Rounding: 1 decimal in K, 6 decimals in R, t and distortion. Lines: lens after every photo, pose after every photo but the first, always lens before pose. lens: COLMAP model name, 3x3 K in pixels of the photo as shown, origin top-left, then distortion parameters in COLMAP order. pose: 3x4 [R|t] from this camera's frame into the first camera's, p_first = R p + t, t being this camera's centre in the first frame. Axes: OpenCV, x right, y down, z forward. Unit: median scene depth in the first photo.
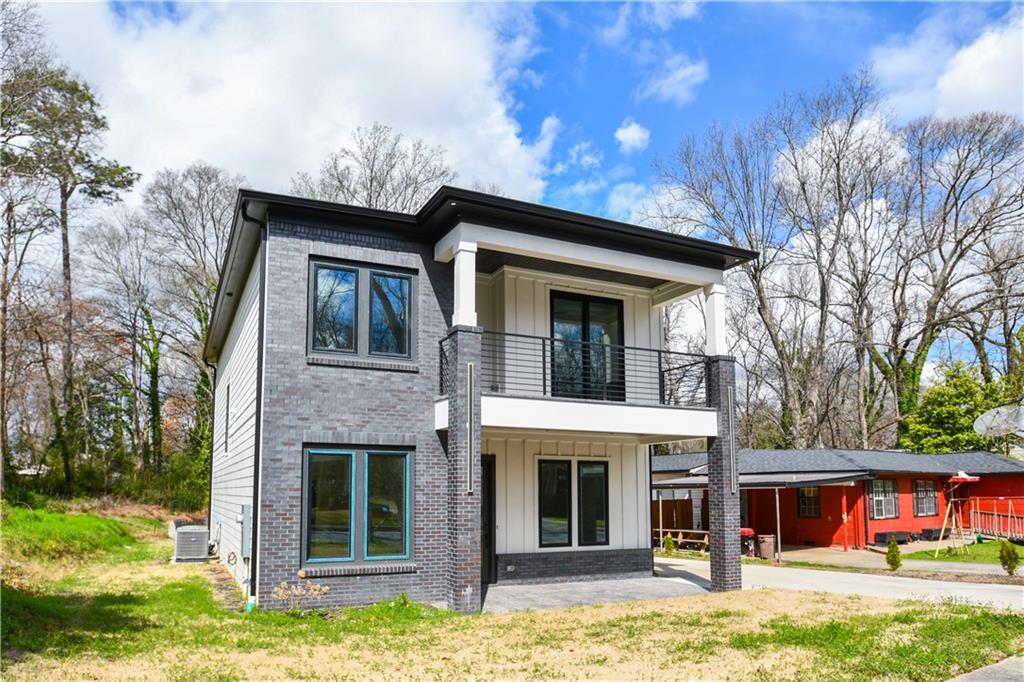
lens RADIAL K [[673.5, 0, 510.4], [0, 673.5, 351.3], [0, 0, 1]] dist [-0.041338, -0.000725]
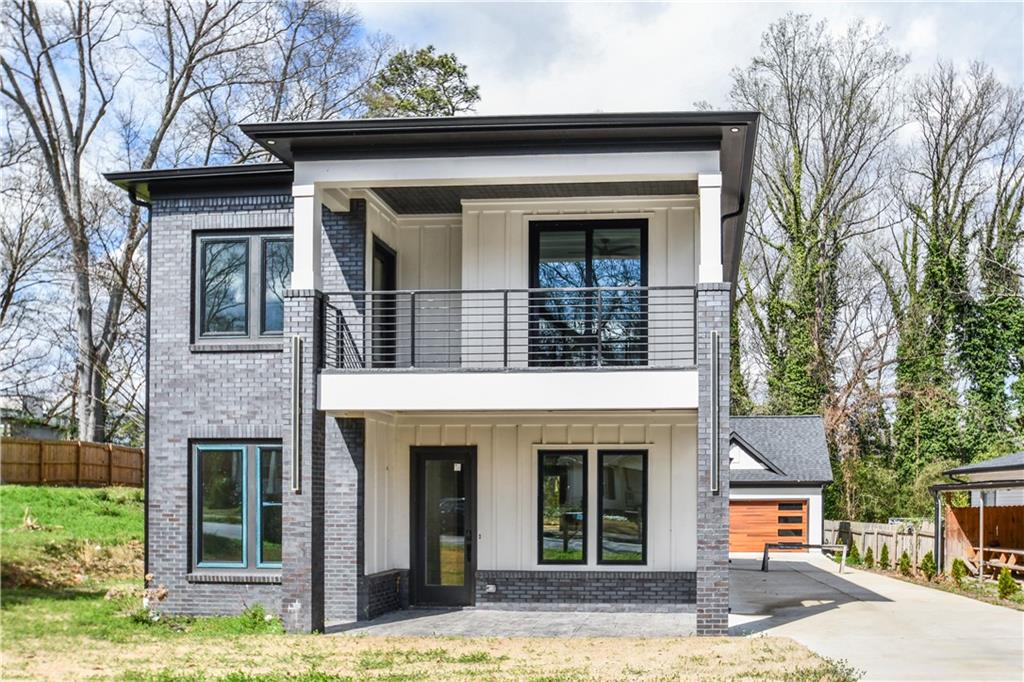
lens RADIAL K [[851.4, 0, 512.1], [0, 851.4, 404.2], [0, 0, 1]] dist [-0.049504, -0.012512]
pose [[0.870380, -0.051643, -0.489665, 0.583323], [0.099883, 0.992326, 0.072885, 0.044599], [0.482144, -0.112347, 0.868859, 0.192619]]
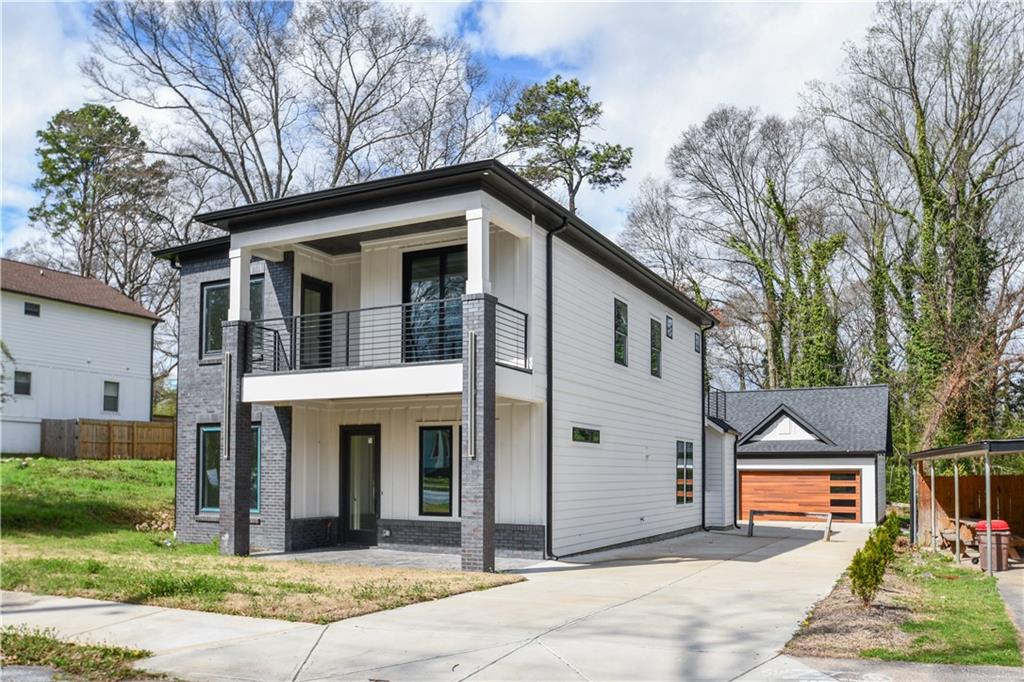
lens RADIAL K [[823.7, 0, 512.0], [0, 823.7, 341.0], [0, 0, 1]] dist [-0.024861, -0.001192]
pose [[0.600999, -0.123394, -0.789667, 1.293208], [0.160604, 0.986503, -0.031920, 0.116324], [0.782948, -0.107640, 0.612704, 0.455795]]
